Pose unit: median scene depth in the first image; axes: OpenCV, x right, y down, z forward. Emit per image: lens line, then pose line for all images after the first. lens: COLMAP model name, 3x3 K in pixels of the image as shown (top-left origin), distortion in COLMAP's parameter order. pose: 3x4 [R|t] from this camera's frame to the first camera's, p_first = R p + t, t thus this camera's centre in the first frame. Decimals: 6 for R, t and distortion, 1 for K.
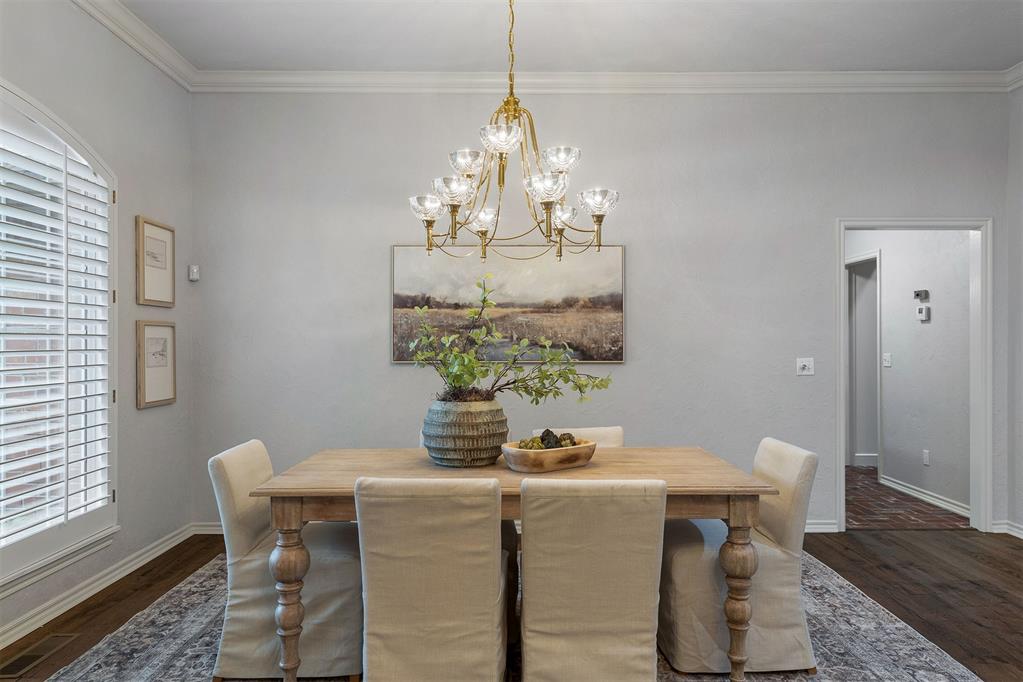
lens RADIAL K [[666.0, 0, 509.4], [0, 666.0, 343.6], [0, 0, 1]] dist [0.023856, -0.001152]
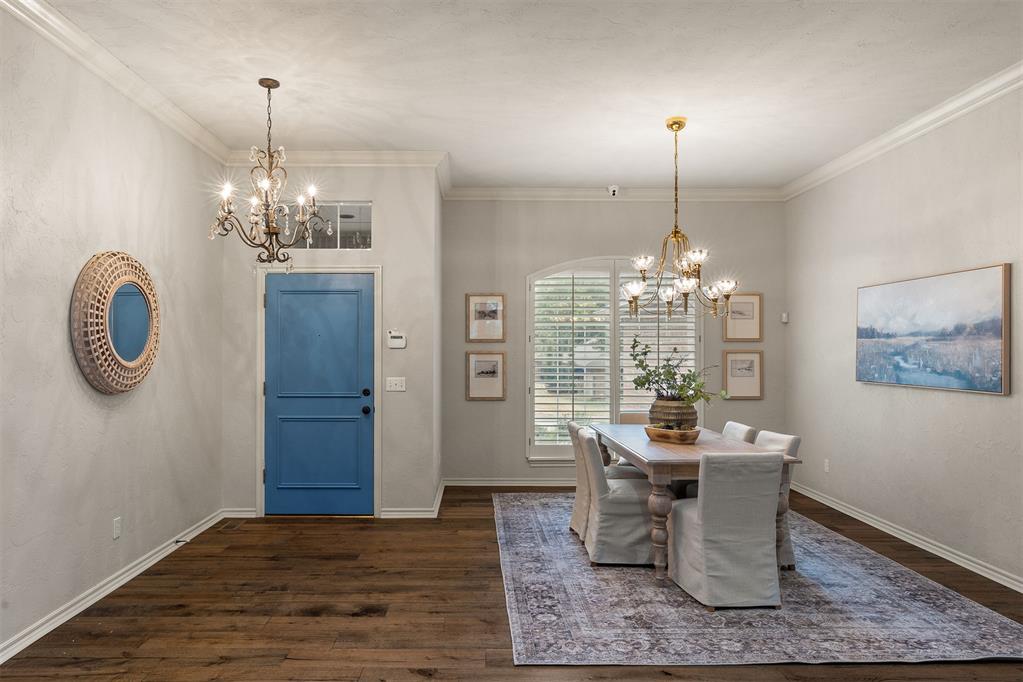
lens RADIAL K [[623.5, 0, 508.6], [0, 623.5, 343.0], [0, 0, 1]] dist [-0.002757, -0.000091]
pose [[0.044974, -0.010110, -0.998937, 0.977763], [-0.002823, 0.999944, -0.010248, -0.030964], [0.998984, 0.003281, 0.044943, 0.294595]]
